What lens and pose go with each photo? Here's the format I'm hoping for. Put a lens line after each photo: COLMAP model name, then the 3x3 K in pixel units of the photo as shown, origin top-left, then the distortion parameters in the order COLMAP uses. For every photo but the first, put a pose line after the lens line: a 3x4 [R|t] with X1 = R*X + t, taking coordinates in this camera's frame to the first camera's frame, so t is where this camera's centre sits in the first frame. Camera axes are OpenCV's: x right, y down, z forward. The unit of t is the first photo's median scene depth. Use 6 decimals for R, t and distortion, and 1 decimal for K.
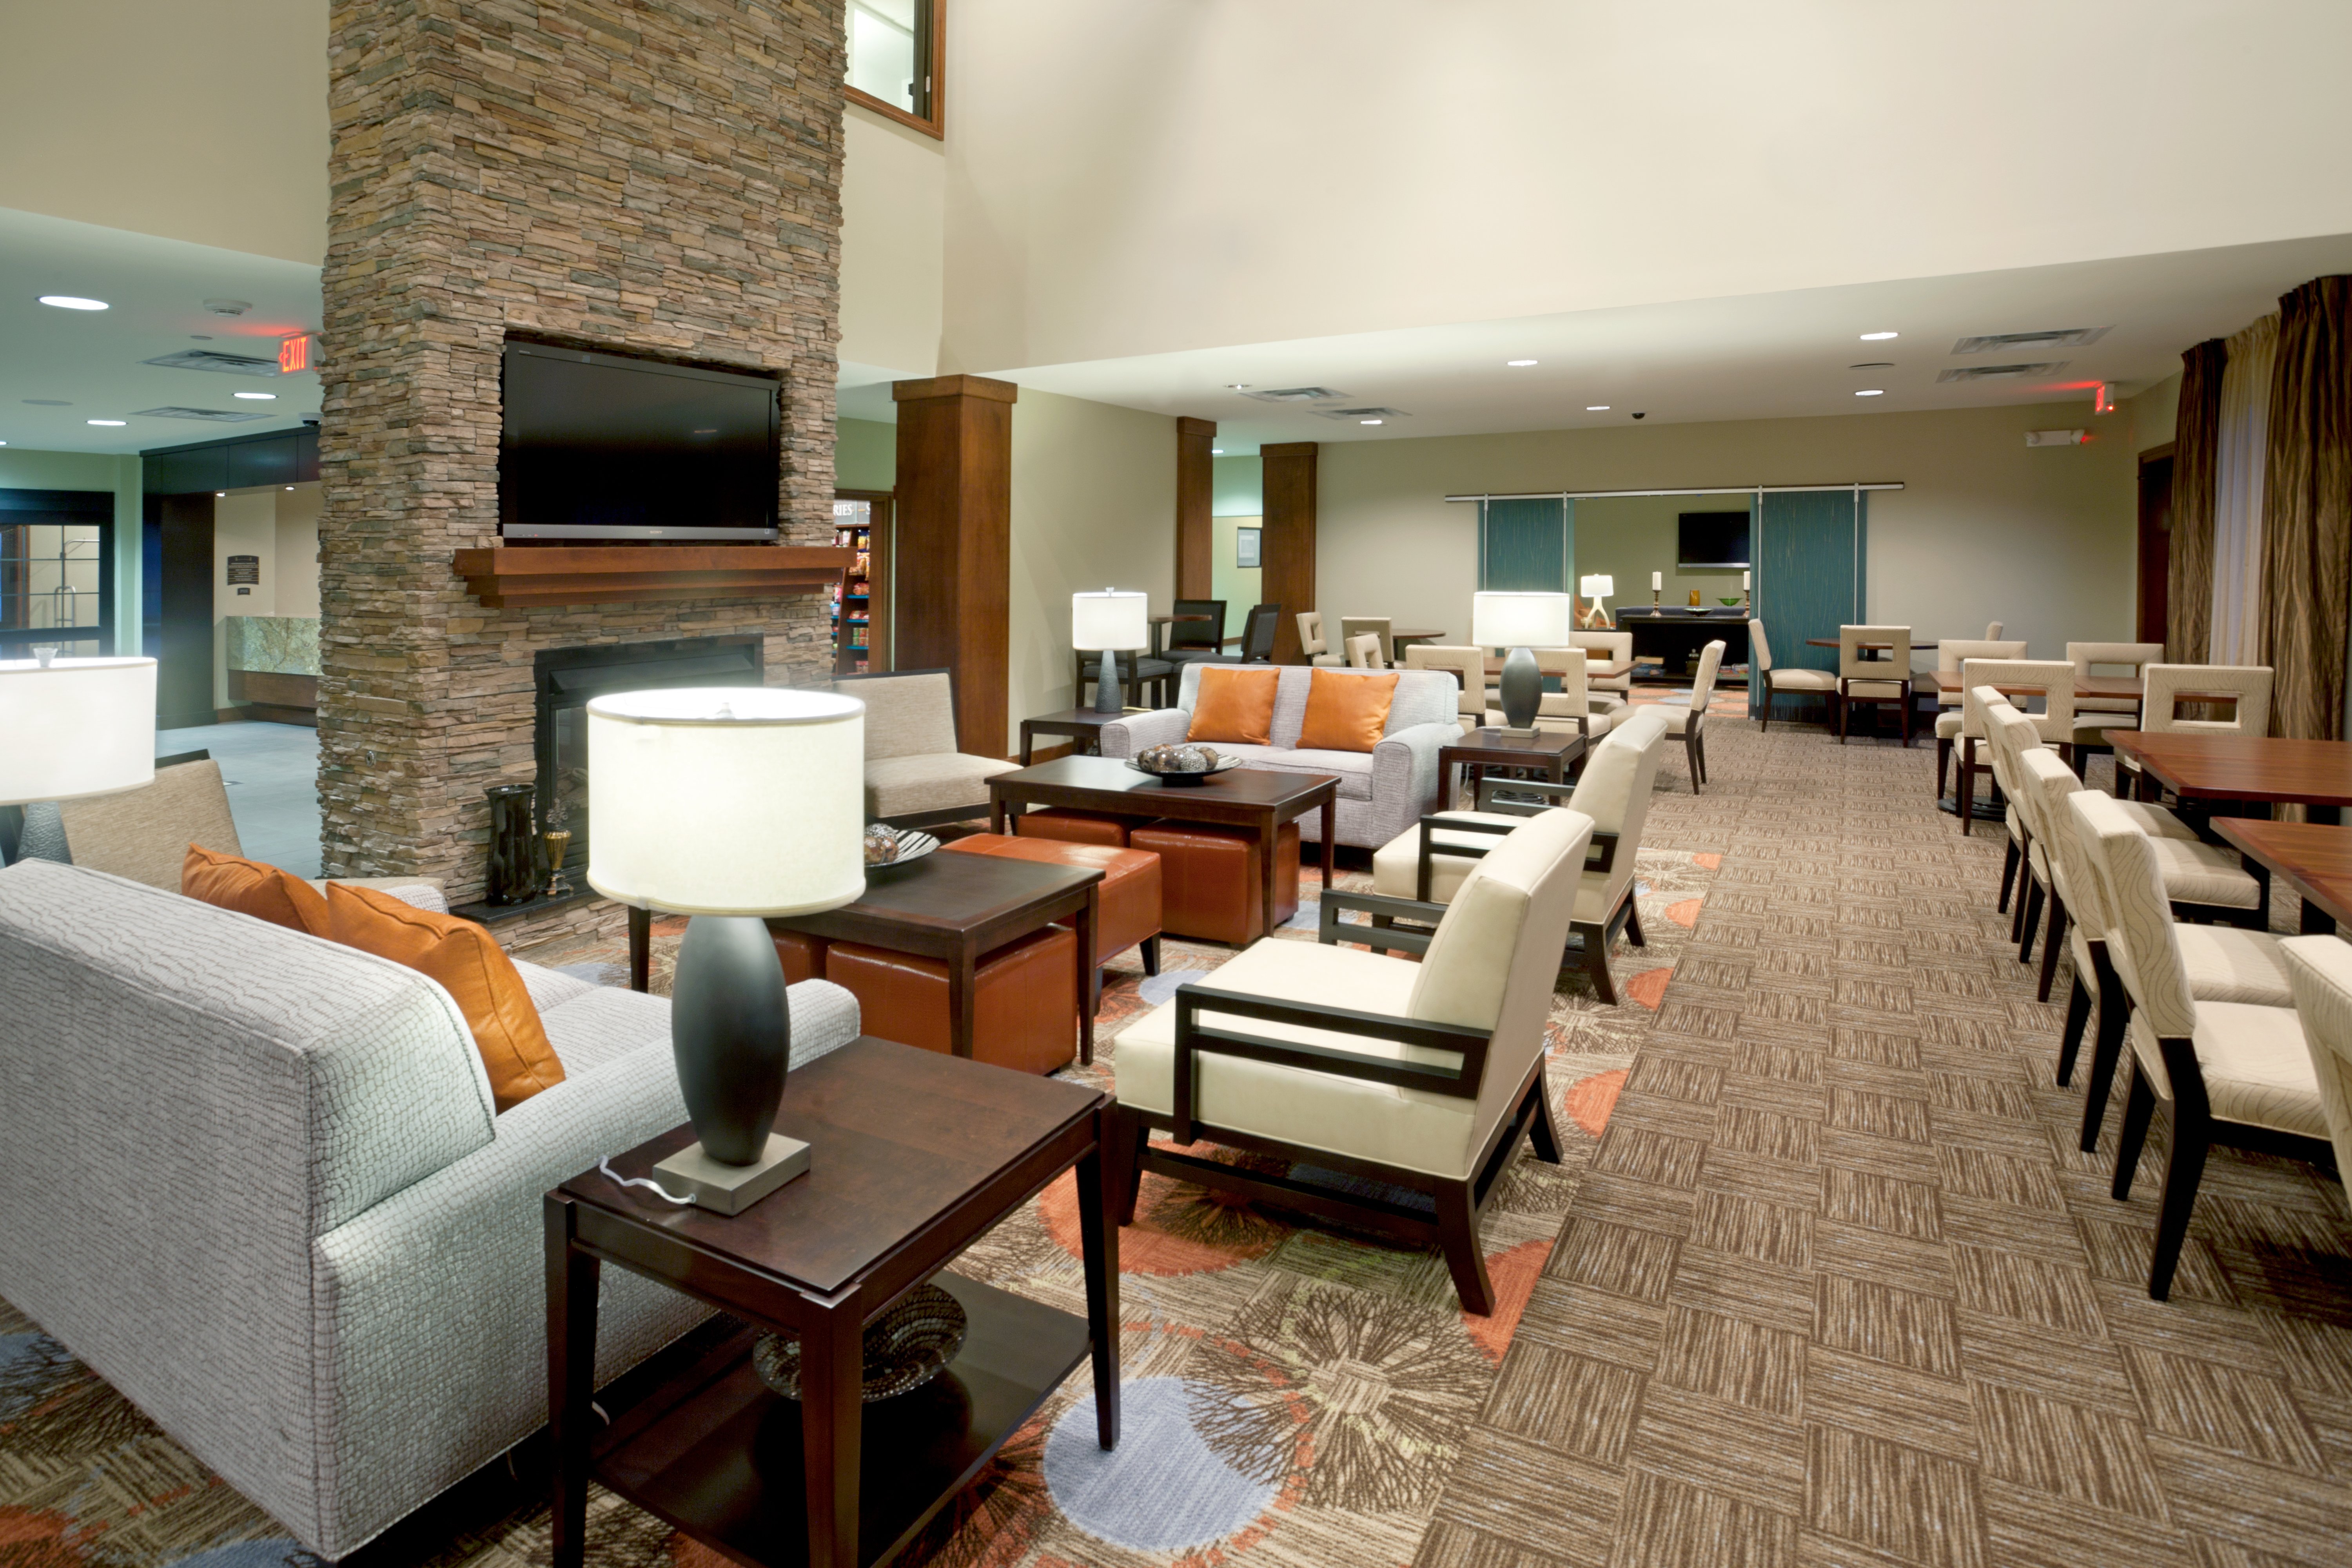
lens RADIAL K [[1124.8, 0, 1170.1], [0, 1124.8, 799.2], [0, 0, 1]] dist [-0.059303, 0.024812]
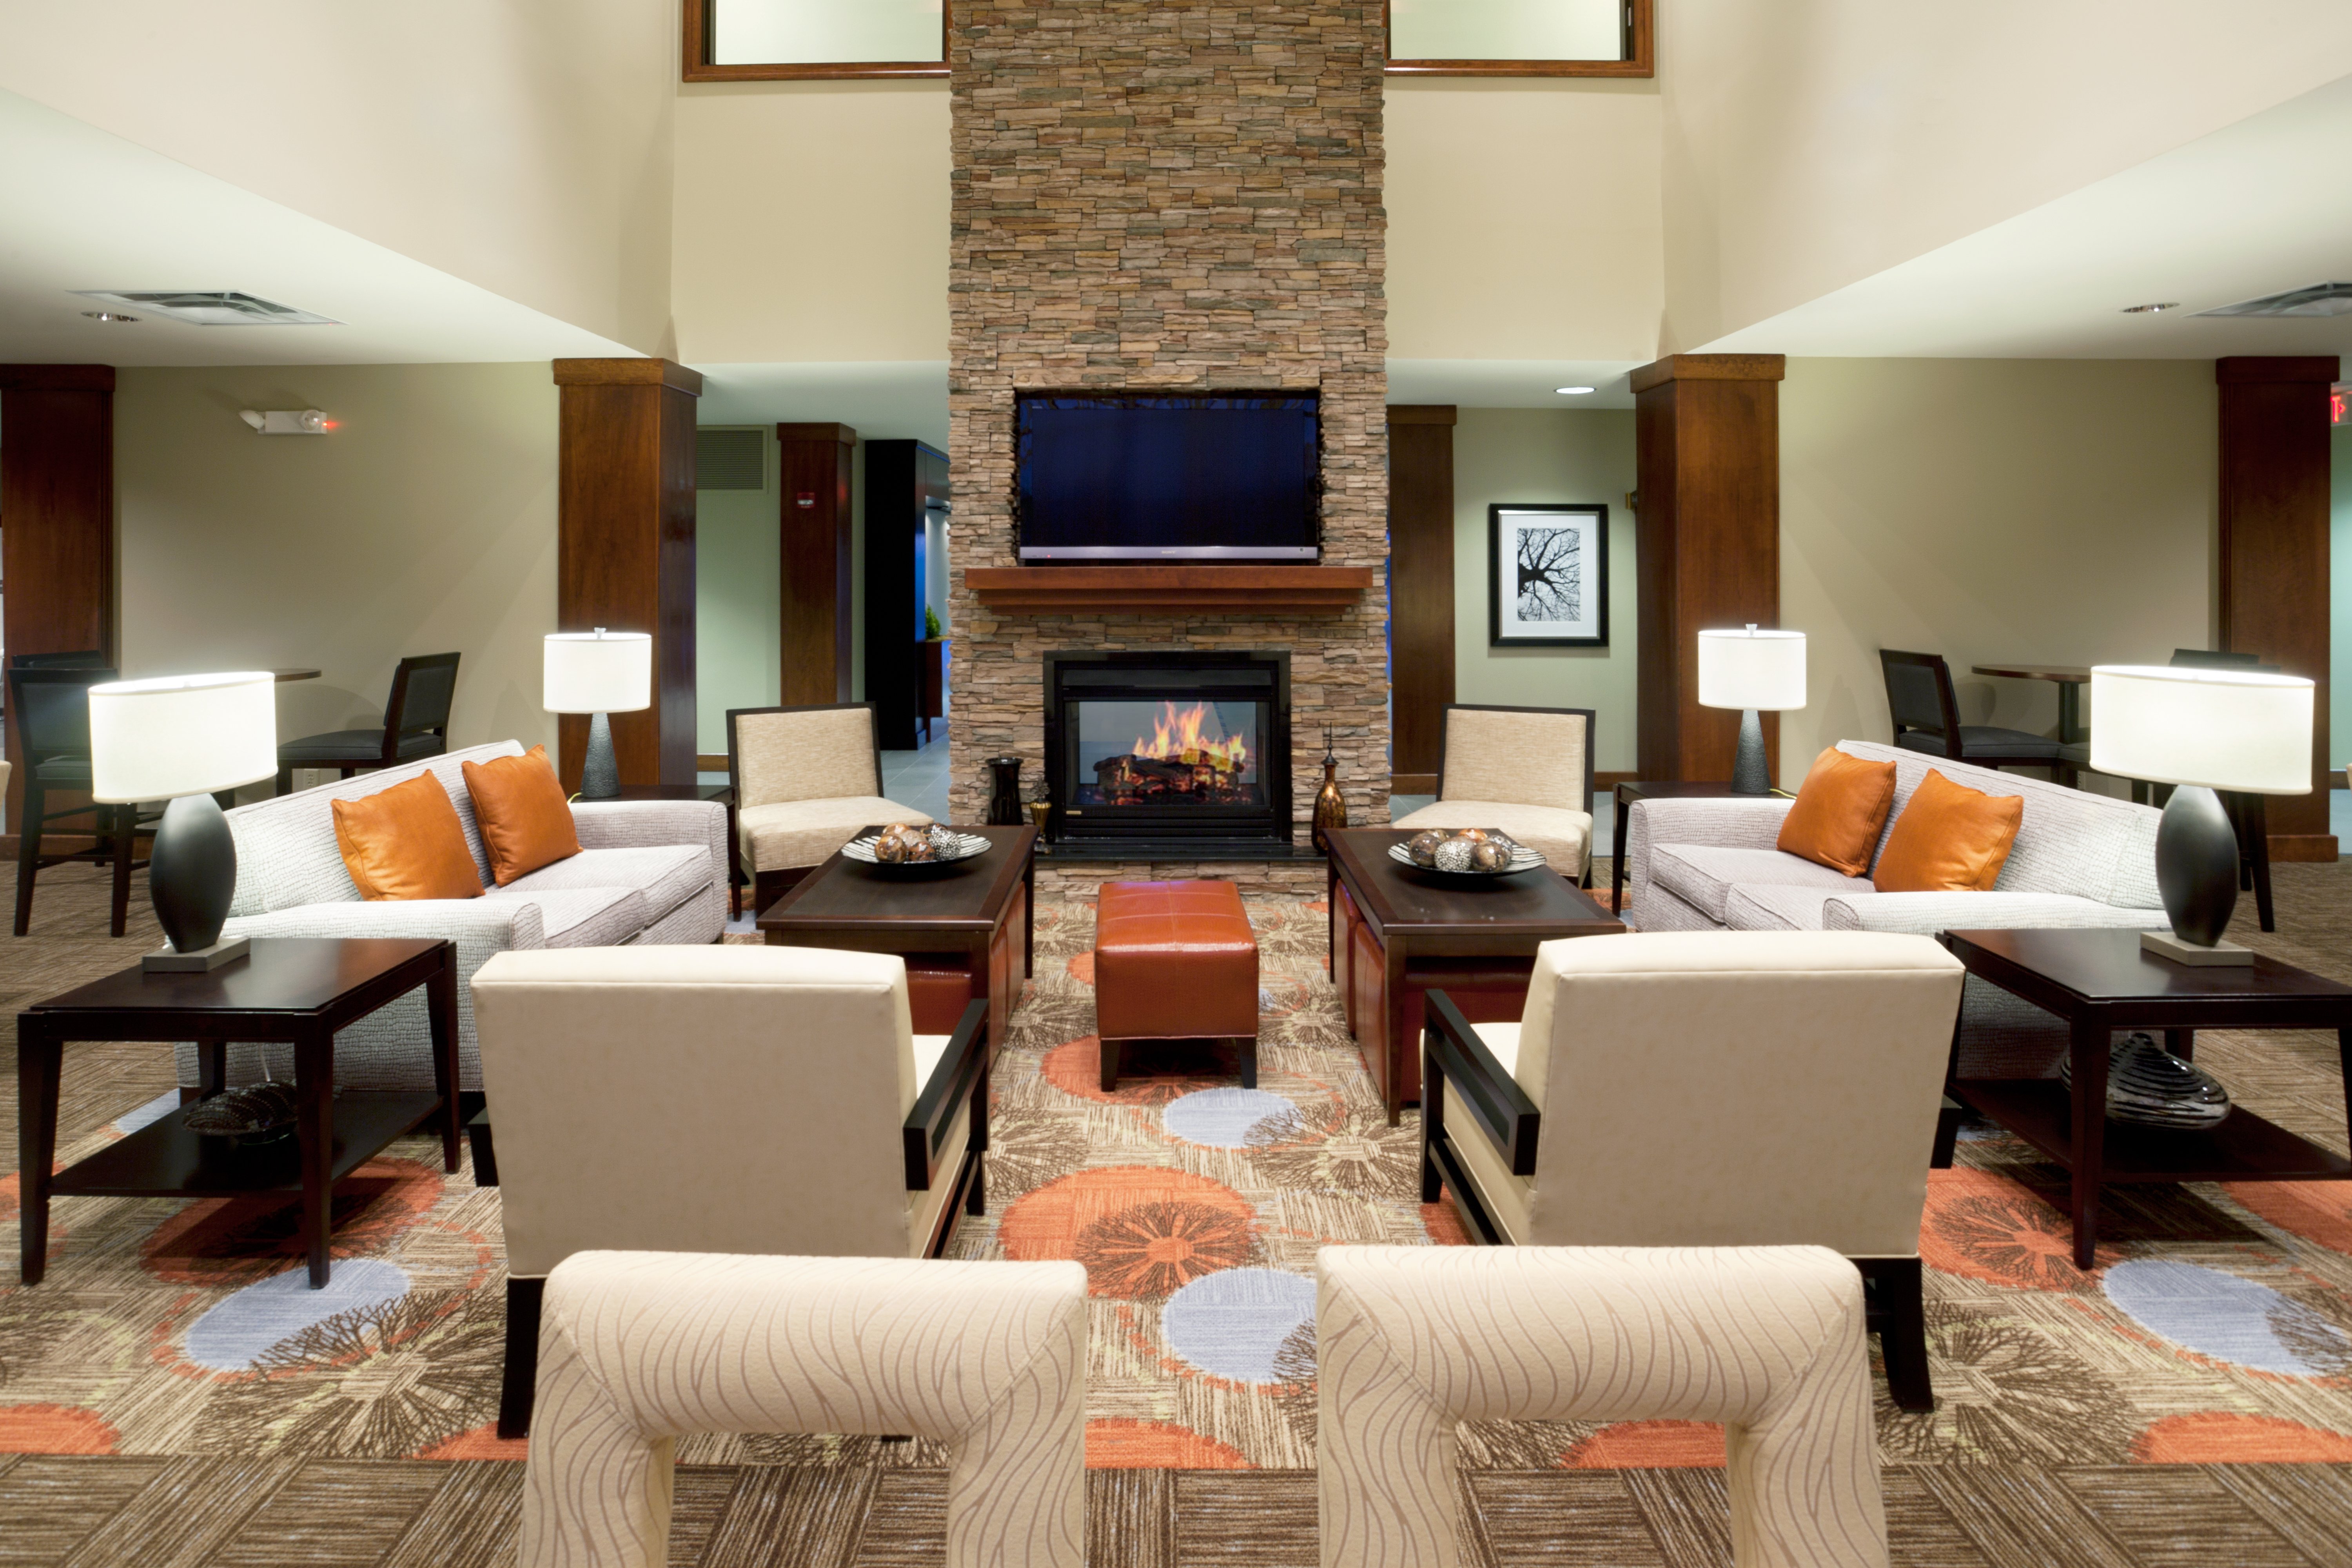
lens RADIAL K [[1203.9, 0, 1176.0], [0, 1203.9, 784.0], [0, 0, 1]] dist [-0.070353, 0.029284]
pose [[0.527742, 0.152969, -0.835517, 0.621577], [-0.180902, 0.981324, 0.065400, -0.104396], [0.829917, 0.116632, 0.545559, 0.423568]]
